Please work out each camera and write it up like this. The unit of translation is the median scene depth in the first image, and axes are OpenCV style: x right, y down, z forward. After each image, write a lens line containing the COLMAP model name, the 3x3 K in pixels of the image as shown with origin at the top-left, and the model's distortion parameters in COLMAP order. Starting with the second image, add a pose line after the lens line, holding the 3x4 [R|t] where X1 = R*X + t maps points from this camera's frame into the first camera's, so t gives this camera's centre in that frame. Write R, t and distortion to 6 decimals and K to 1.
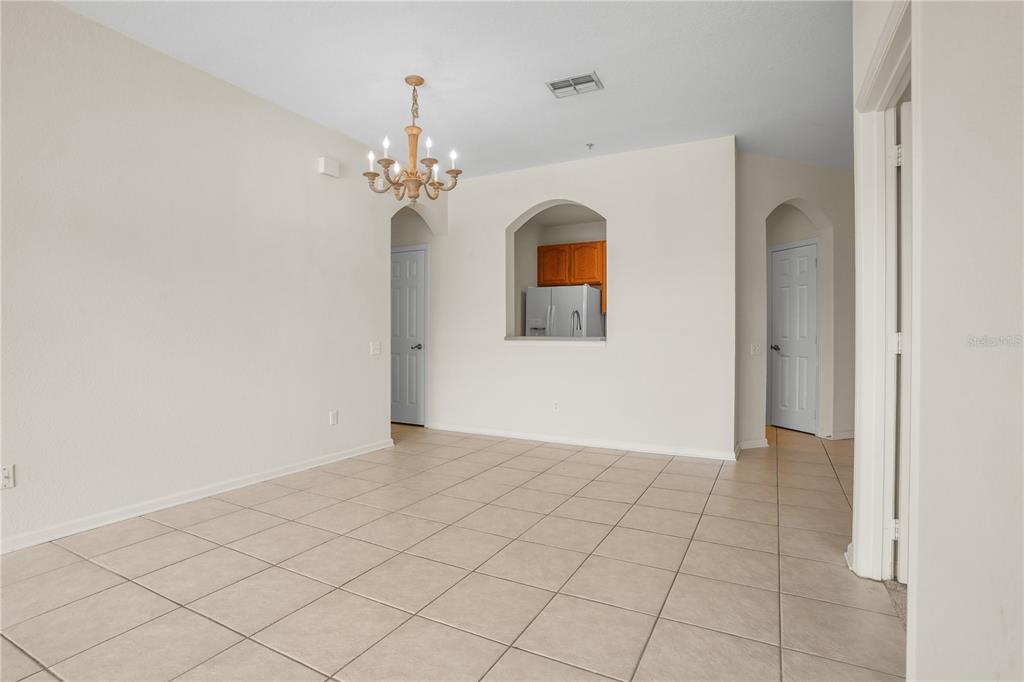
lens RADIAL K [[499.1, 0, 513.4], [0, 499.1, 338.3], [0, 0, 1]] dist [-0.046012, 0.006832]
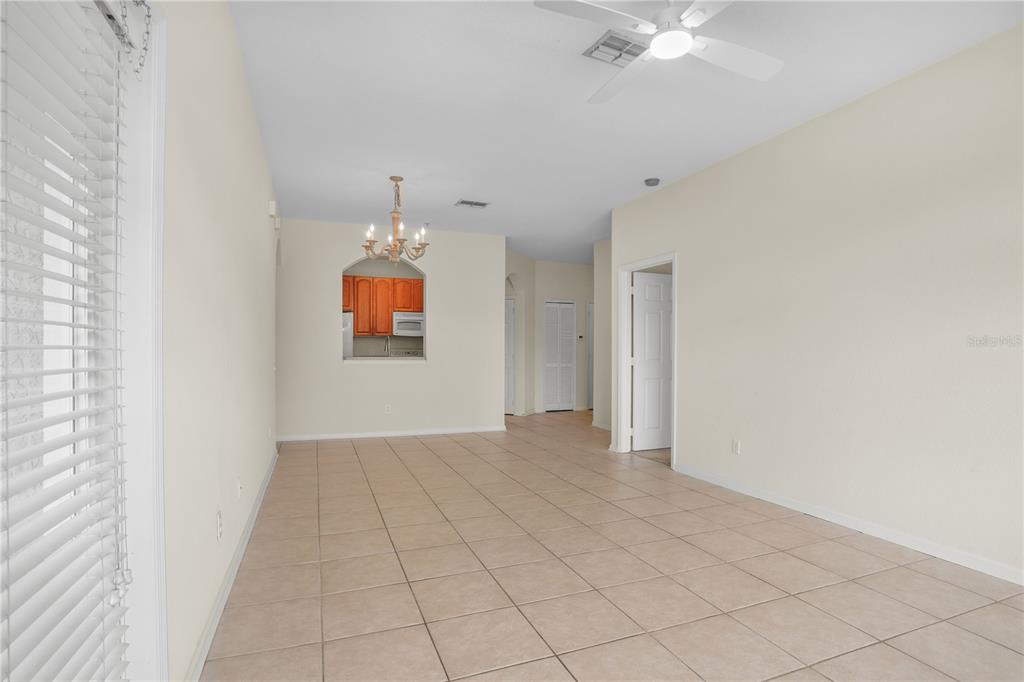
lens RADIAL K [[499.1, 0, 511.3], [0, 499.1, 348.3], [0, 0, 1]] dist [-0.046012, 0.006832]
pose [[0.661515, 0.005462, 0.749912, -1.046679], [-0.001845, 0.999982, -0.005656, -0.028882], [-0.749930, 0.002358, 0.661513, -0.190744]]
